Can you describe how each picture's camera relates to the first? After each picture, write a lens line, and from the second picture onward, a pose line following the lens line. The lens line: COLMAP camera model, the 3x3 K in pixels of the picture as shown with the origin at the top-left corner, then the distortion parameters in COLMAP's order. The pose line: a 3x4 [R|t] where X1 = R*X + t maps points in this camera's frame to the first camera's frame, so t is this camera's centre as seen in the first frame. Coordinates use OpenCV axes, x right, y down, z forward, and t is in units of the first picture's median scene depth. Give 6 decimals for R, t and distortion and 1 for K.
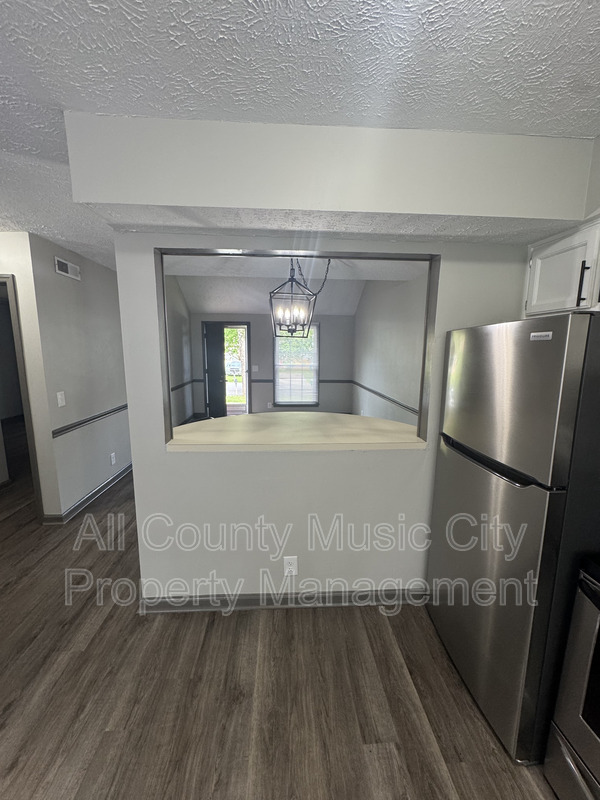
lens RADIAL K [[318.5, 0, 300.7], [0, 318.5, 399.0], [0, 0, 1]] dist [0.001136, 0.000036]
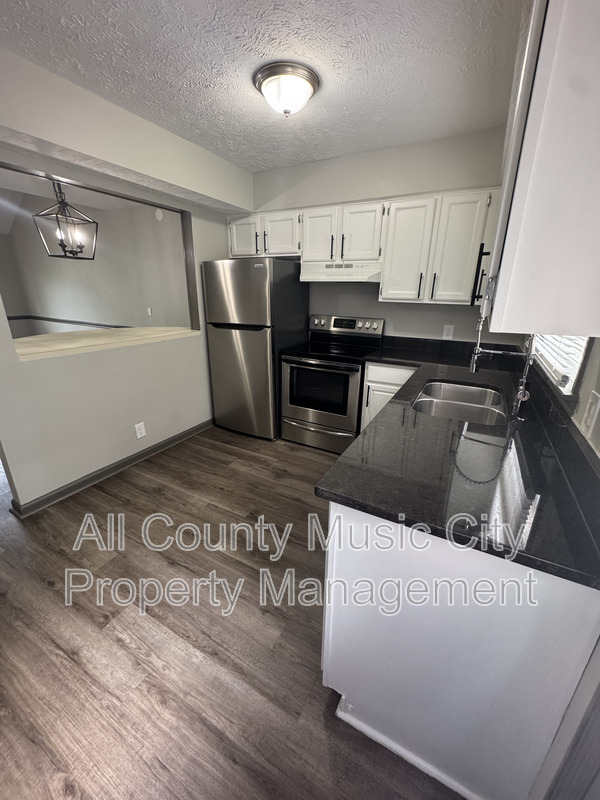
lens RADIAL K [[318.5, 0, 302.4], [0, 318.5, 395.8], [0, 0, 1]] dist [0.000083, -0.000010]
pose [[0.528757, -0.272244, 0.803927, -0.907926], [0.124889, 0.961810, 0.243567, 0.146375], [-0.839535, -0.028386, 0.542564, -0.448661]]
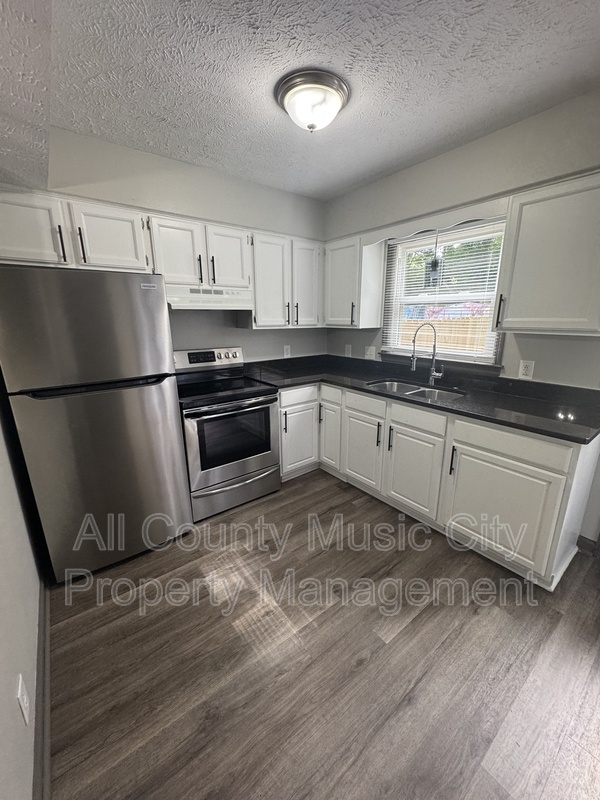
lens RADIAL K [[318.5, 0, 302.4], [0, 318.5, 395.8], [0, 0, 1]] dist [0.000083, -0.000010]
pose [[-0.558639, -0.213352, 0.801501, -0.741577], [0.127004, 0.932949, 0.336863, -0.082597], [-0.819630, 0.289979, -0.494085, 0.890975]]
